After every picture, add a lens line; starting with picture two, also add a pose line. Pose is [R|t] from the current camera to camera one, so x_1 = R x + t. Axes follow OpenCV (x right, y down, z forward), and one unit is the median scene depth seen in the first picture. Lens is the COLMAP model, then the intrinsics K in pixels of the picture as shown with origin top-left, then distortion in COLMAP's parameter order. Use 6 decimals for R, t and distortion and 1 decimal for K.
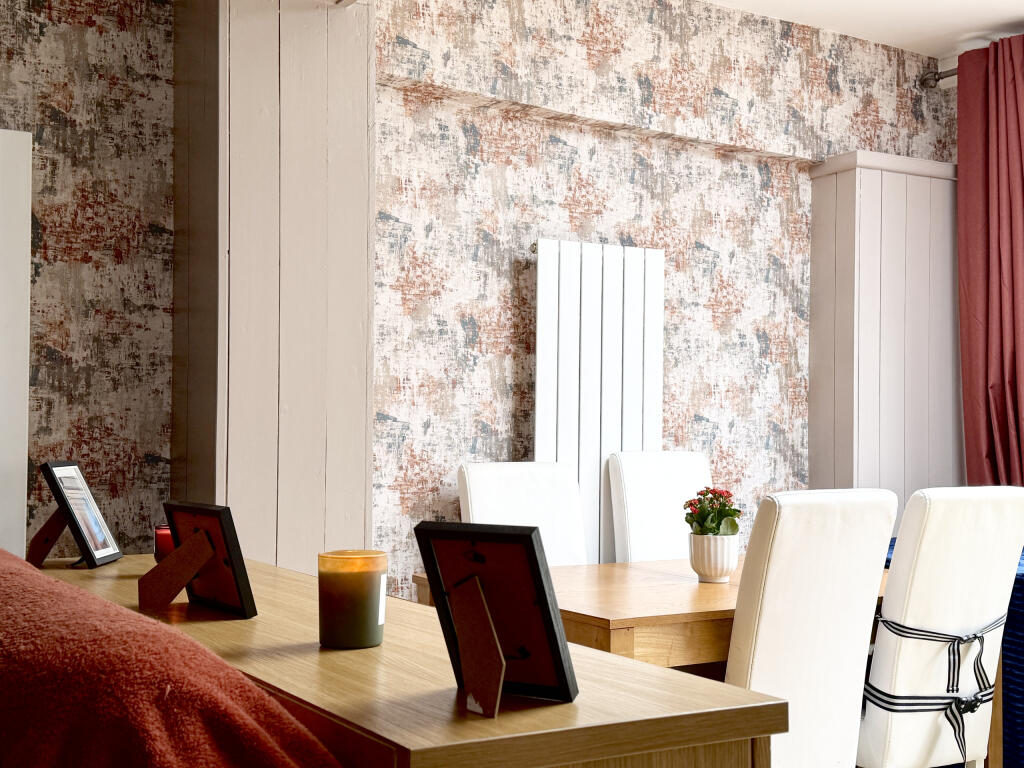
lens RADIAL K [[1306.3, 0, 511.0], [0, 1306.3, 388.0], [0, 0, 1]] dist [0.125681, 0.000000]
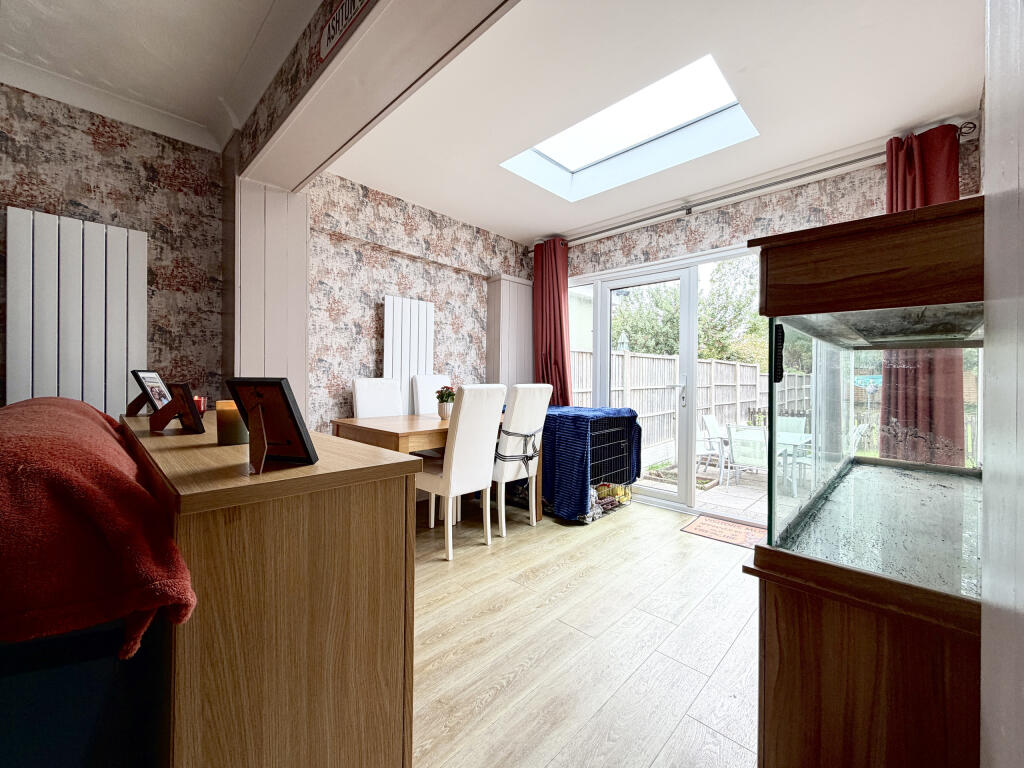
lens RADIAL K [[410.8, 0, 511.7], [0, 410.8, 379.7], [0, 0, 1]] dist [0.003159, -0.000180]
pose [[0.969969, 0.000910, 0.243226, 0.069269], [-0.009022, 0.999440, 0.032237, 0.030319], [-0.243061, -0.033464, 0.969434, 0.113101]]
